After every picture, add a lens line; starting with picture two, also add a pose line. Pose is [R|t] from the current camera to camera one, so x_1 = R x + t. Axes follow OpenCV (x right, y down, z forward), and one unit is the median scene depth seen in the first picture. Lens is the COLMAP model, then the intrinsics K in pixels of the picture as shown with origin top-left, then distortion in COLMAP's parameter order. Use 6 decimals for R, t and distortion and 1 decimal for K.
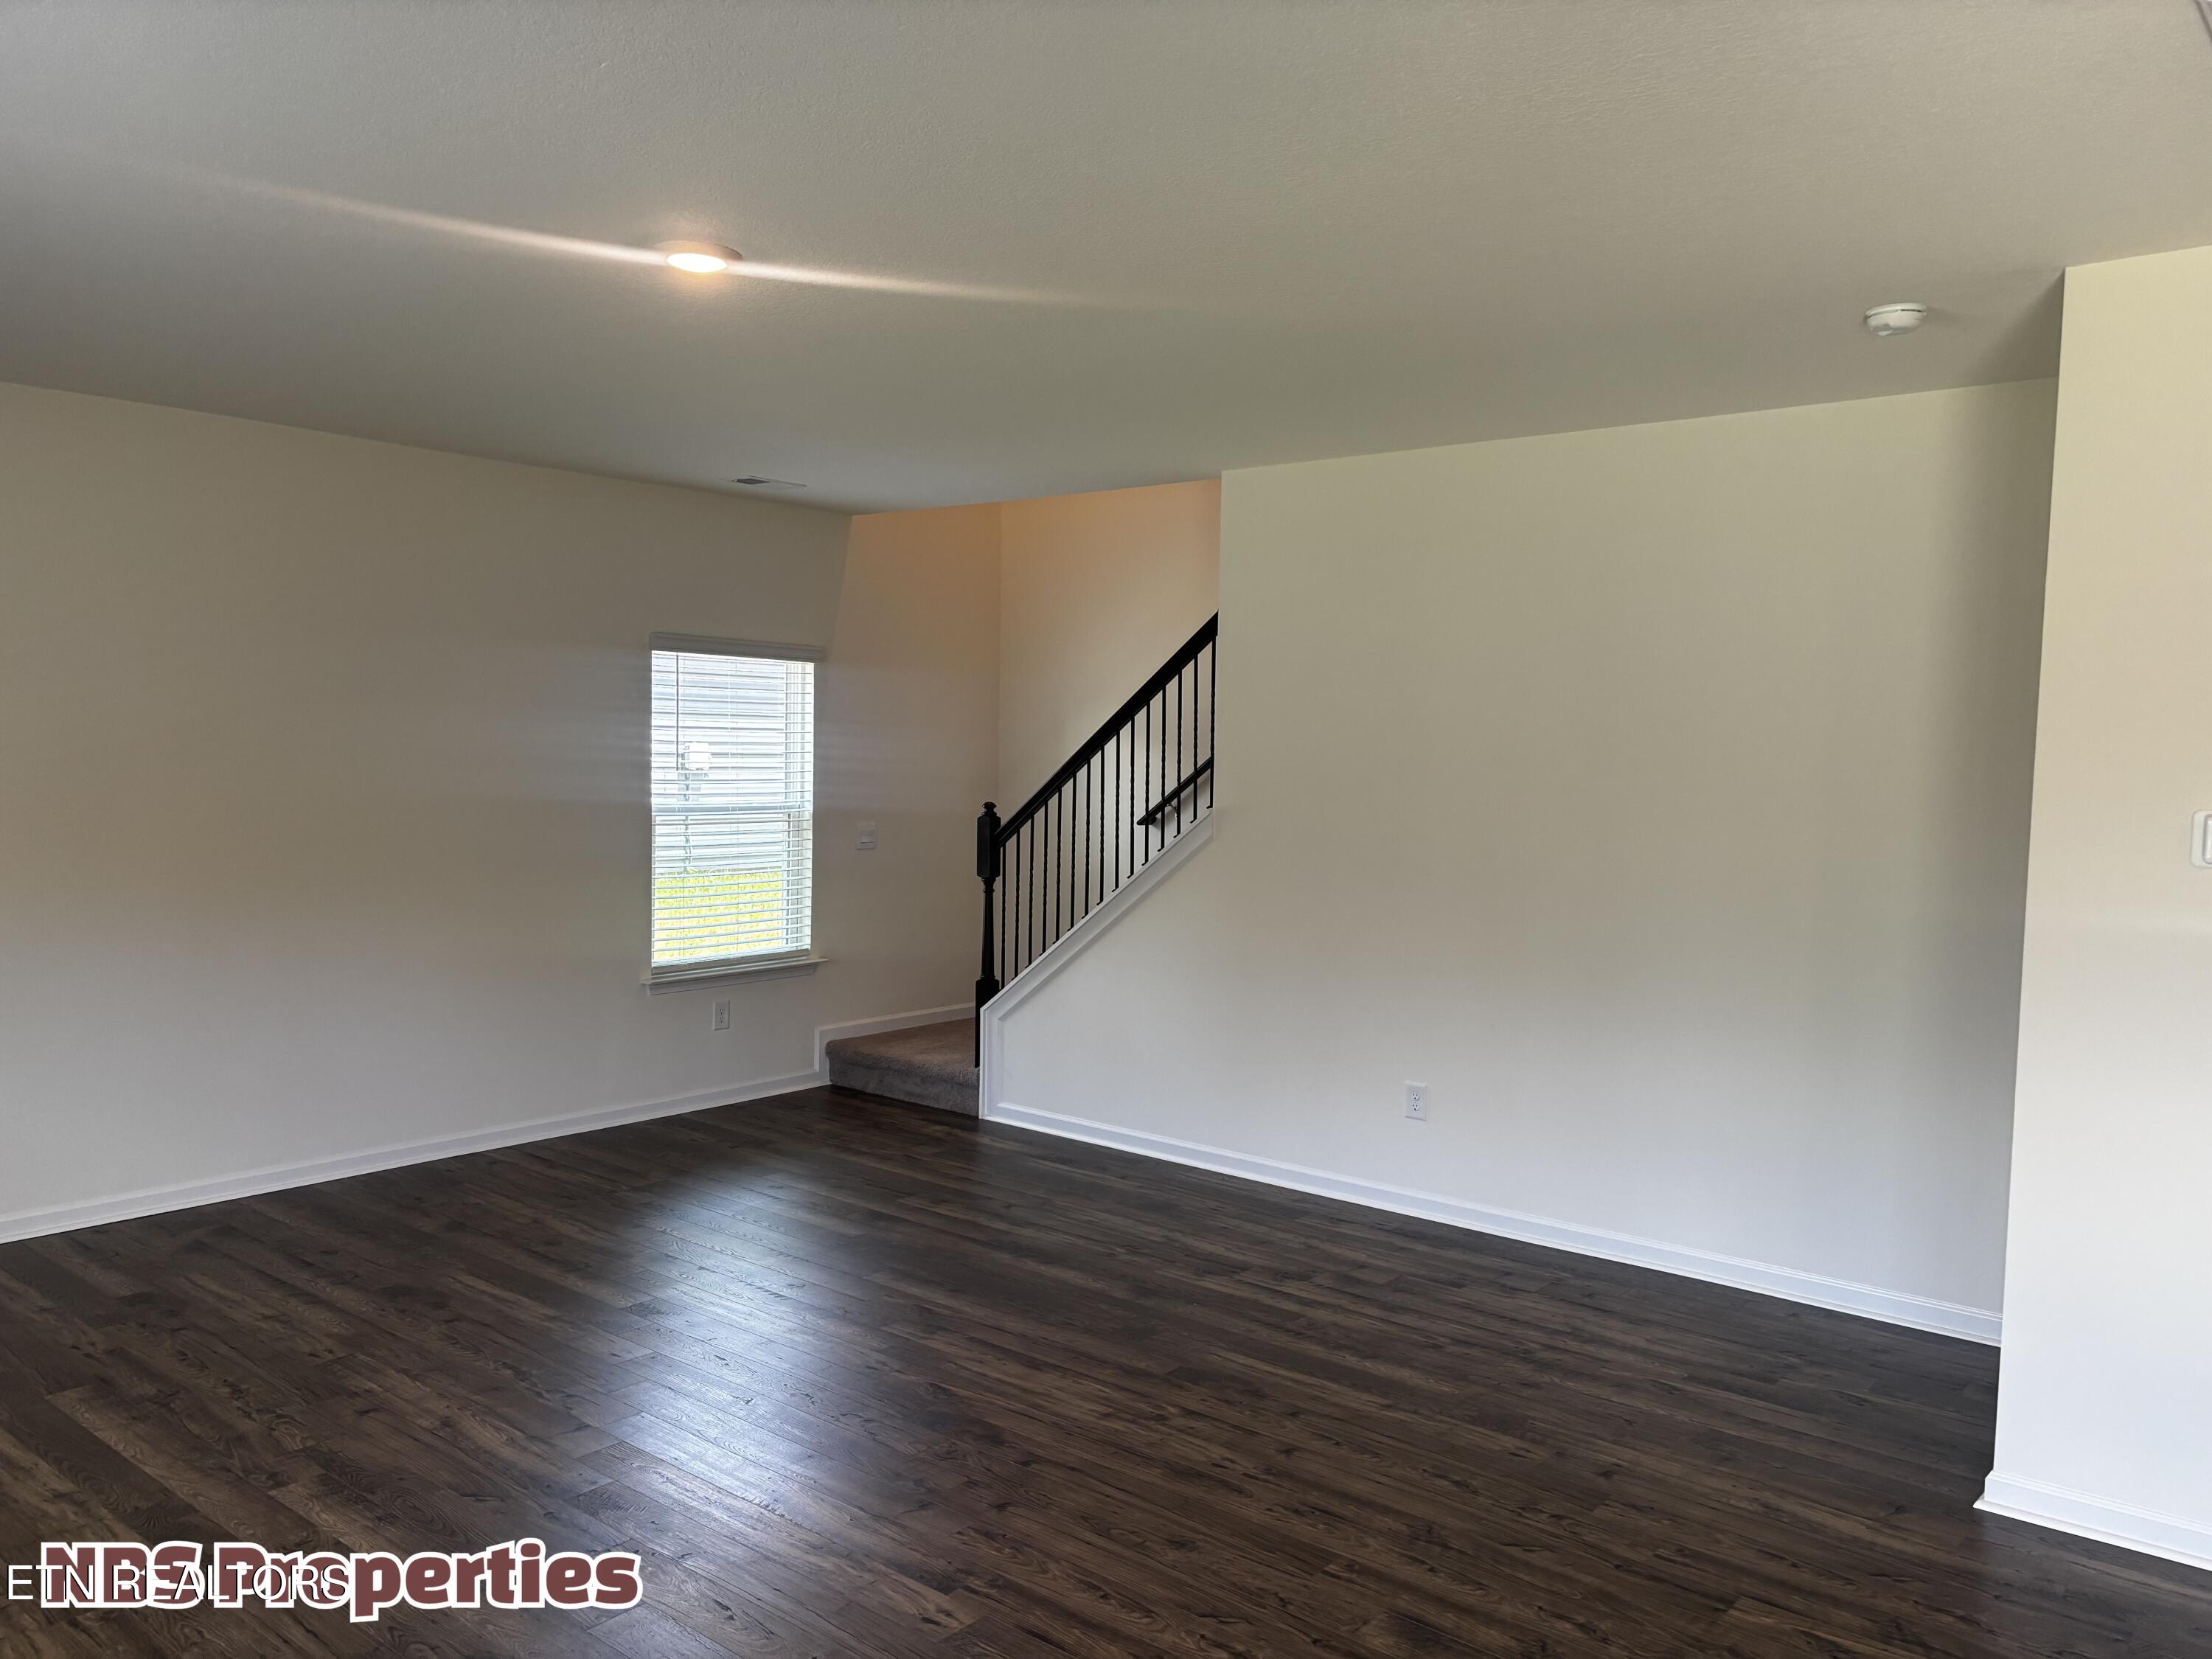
lens RADIAL K [[1688.6, 0, 1110.0], [0, 1688.6, 820.8], [0, 0, 1]] dist [0.066527, -0.077750]
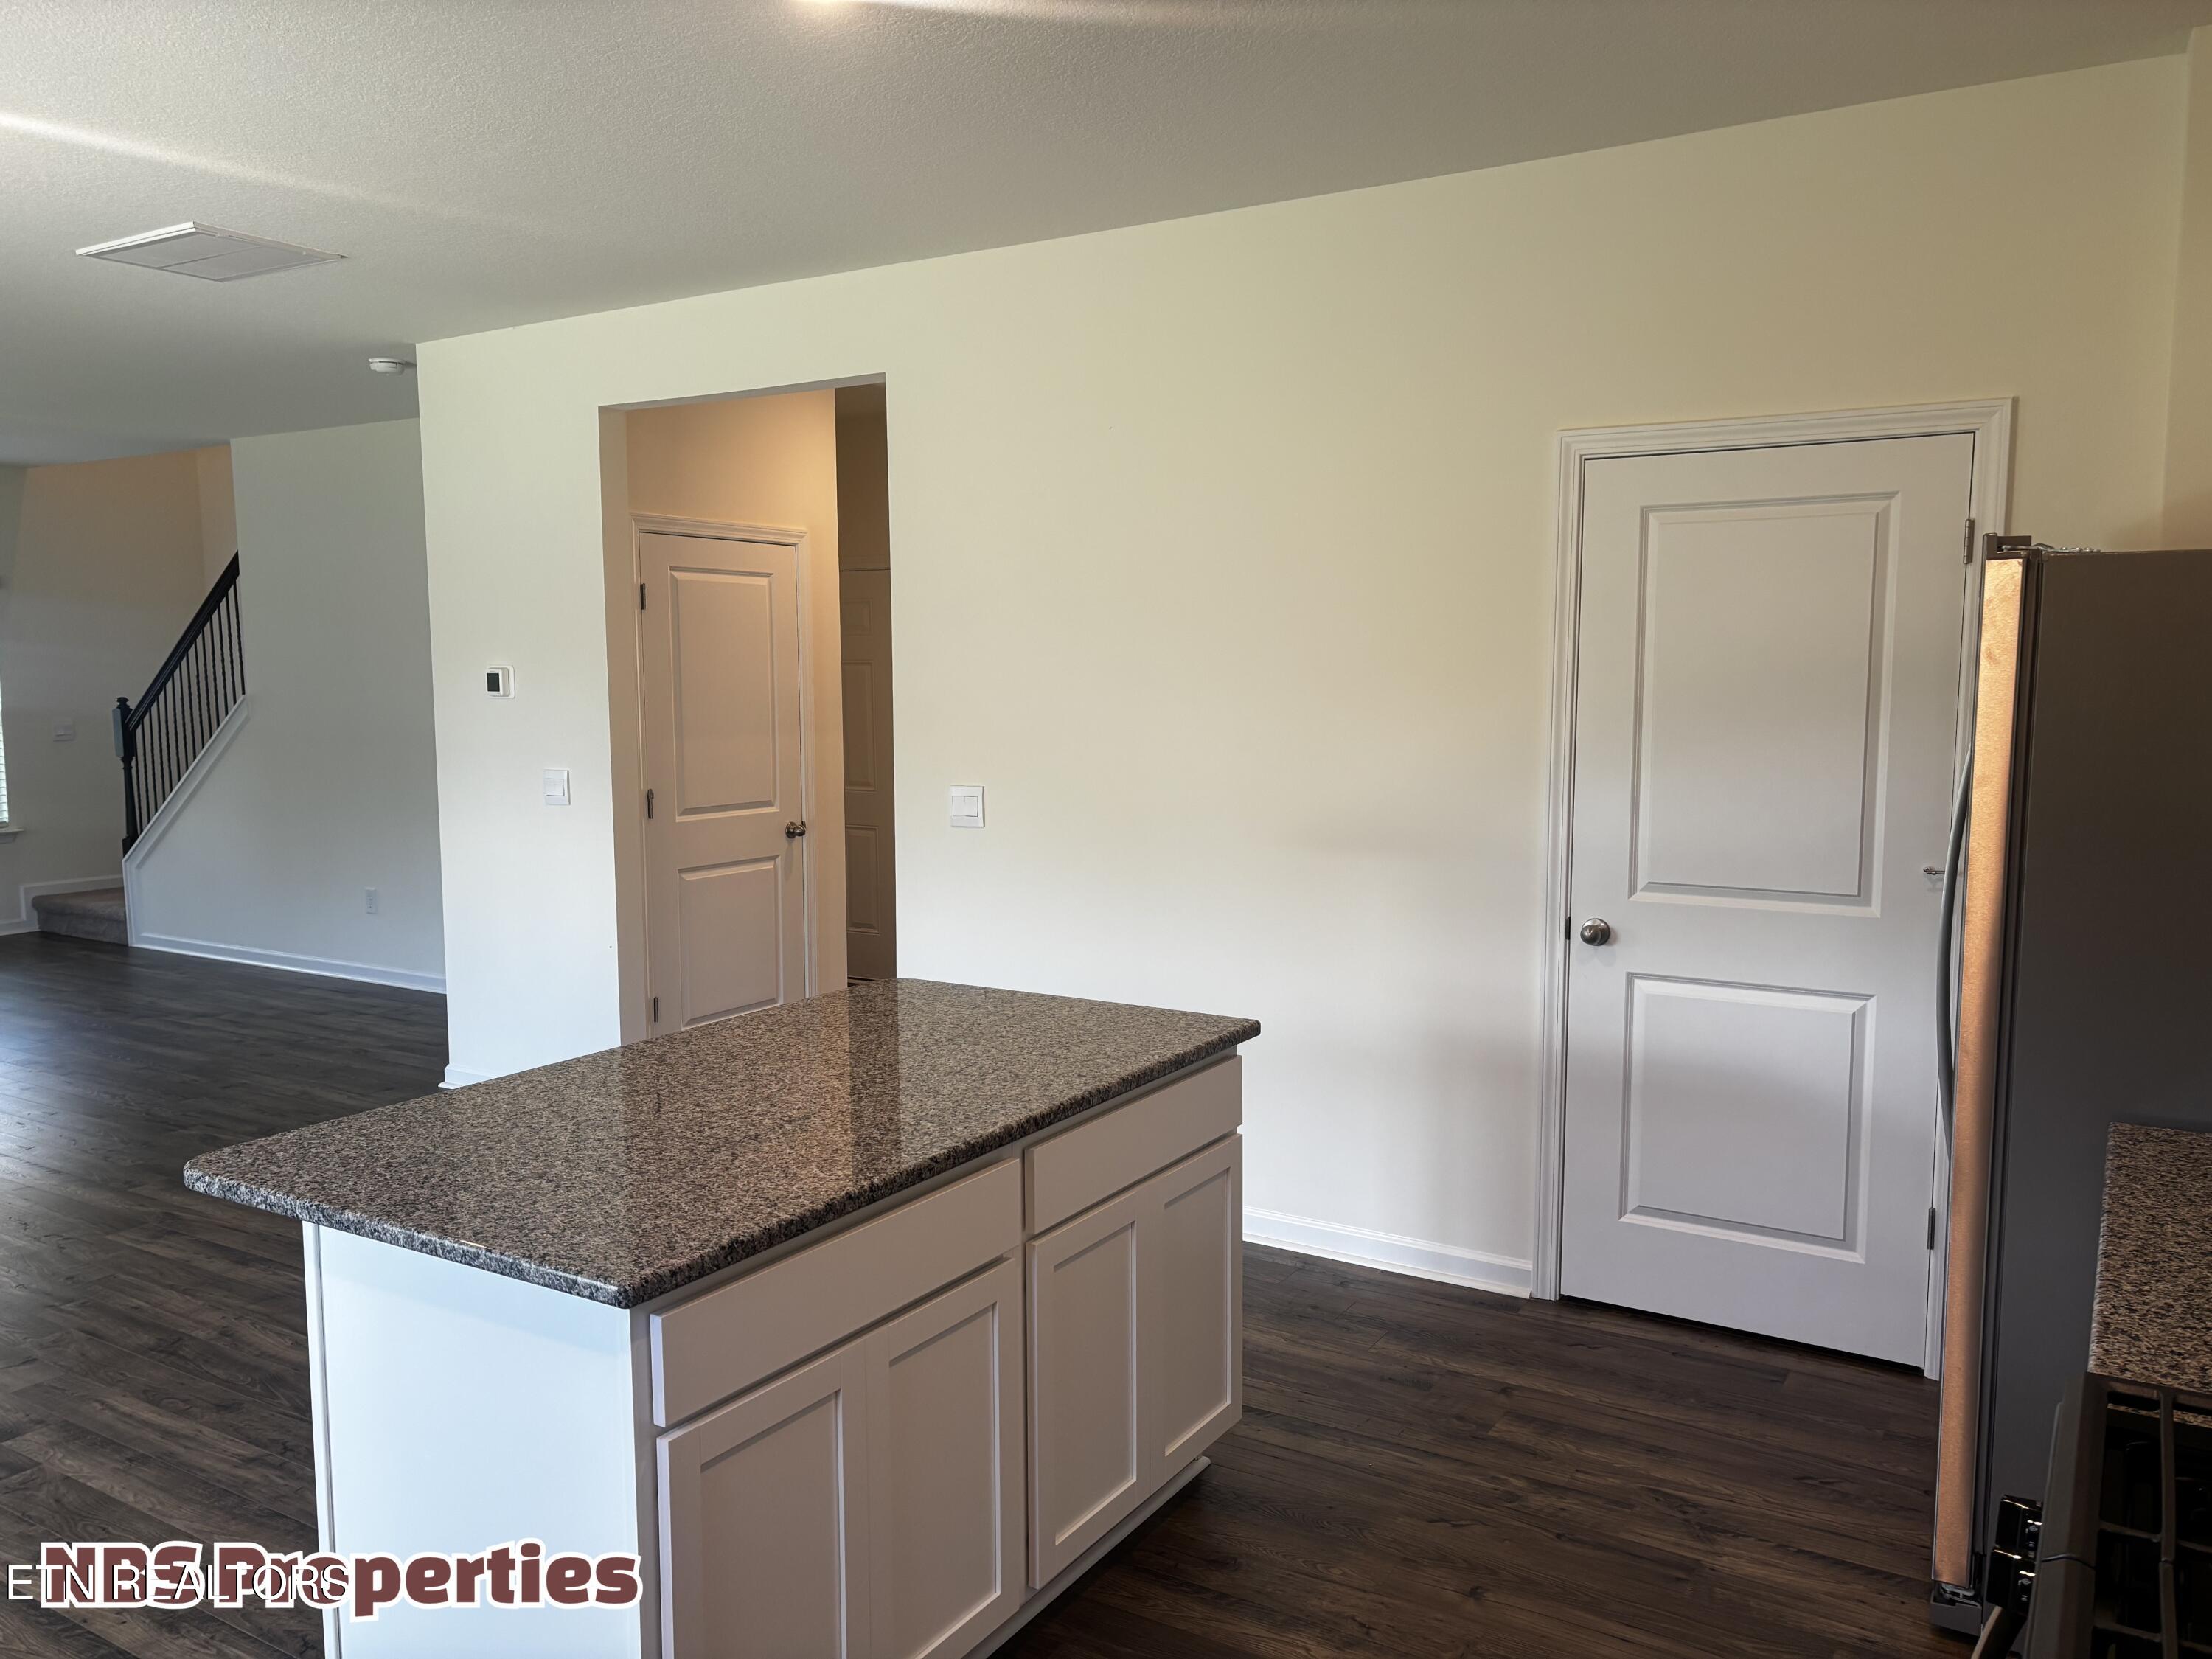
lens RADIAL K [[1688.6, 0, 1104.9], [0, 1688.6, 835.7], [0, 0, 1]] dist [0.066527, -0.077750]
pose [[0.990133, -0.034984, 0.135694, 0.480074], [0.027601, 0.998054, 0.055913, 0.040468], [-0.137386, -0.051616, 0.989172, -0.377887]]
